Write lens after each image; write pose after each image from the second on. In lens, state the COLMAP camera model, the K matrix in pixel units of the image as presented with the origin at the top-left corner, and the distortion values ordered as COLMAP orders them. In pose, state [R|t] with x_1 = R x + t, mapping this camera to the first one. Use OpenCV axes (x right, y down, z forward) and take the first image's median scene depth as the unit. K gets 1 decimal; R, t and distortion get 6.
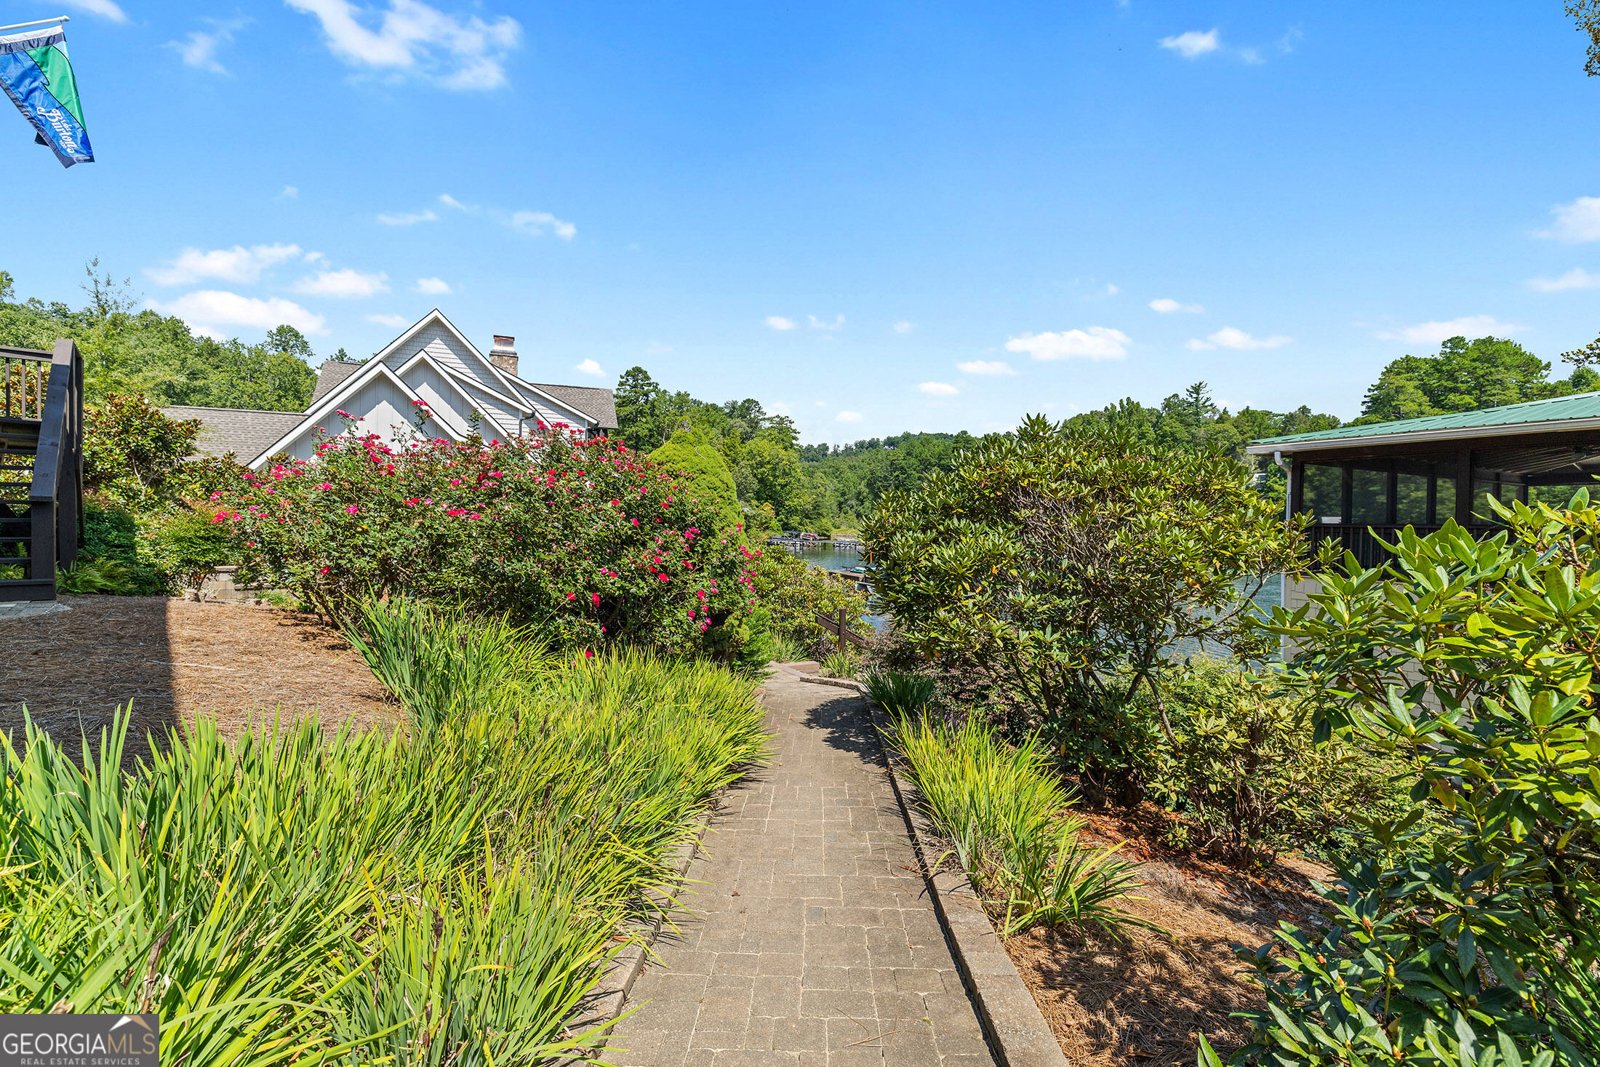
lens RADIAL K [[683.8, 0, 800.0], [0, 683.8, 533.5], [0, 0, 1]] dist [-0.000839, 0.000245]
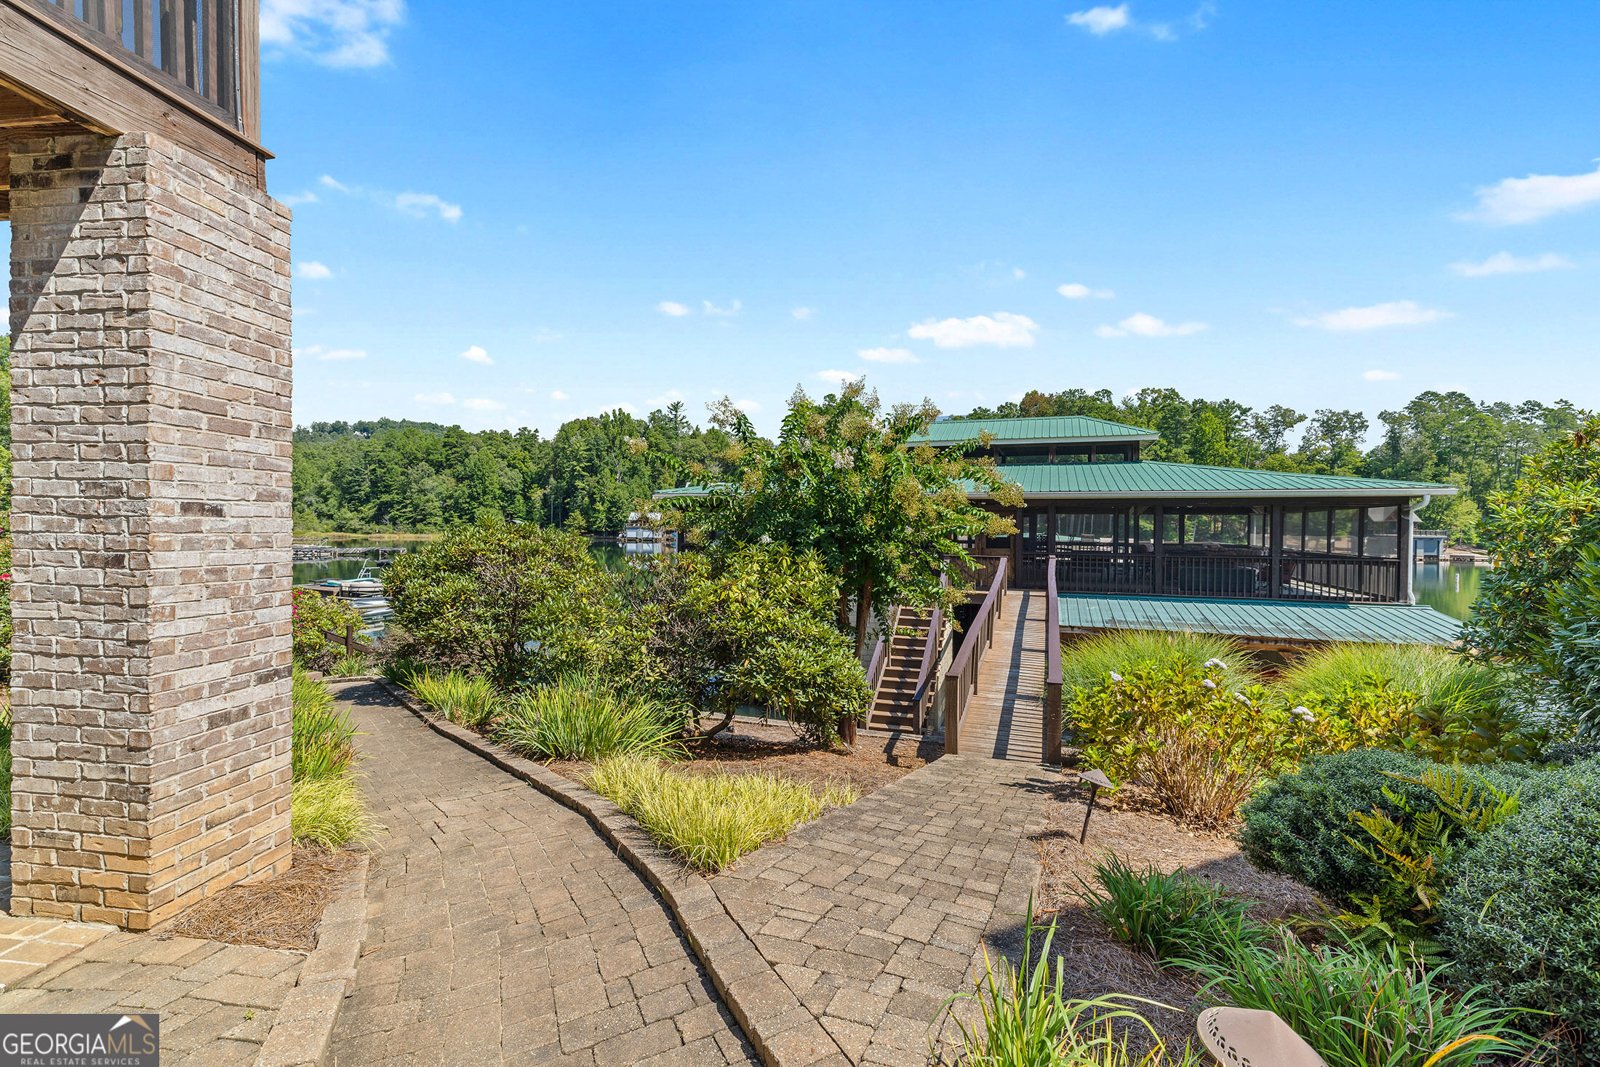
lens RADIAL K [[683.8, 0, 800.0], [0, 683.8, 533.5], [0, 0, 1]] dist [-0.000839, 0.000245]
pose [[0.765415, -0.011620, 0.643432, -0.228171], [0.010714, 0.999928, 0.005314, -0.121483], [-0.643448, 0.002826, 0.765485, -1.071620]]
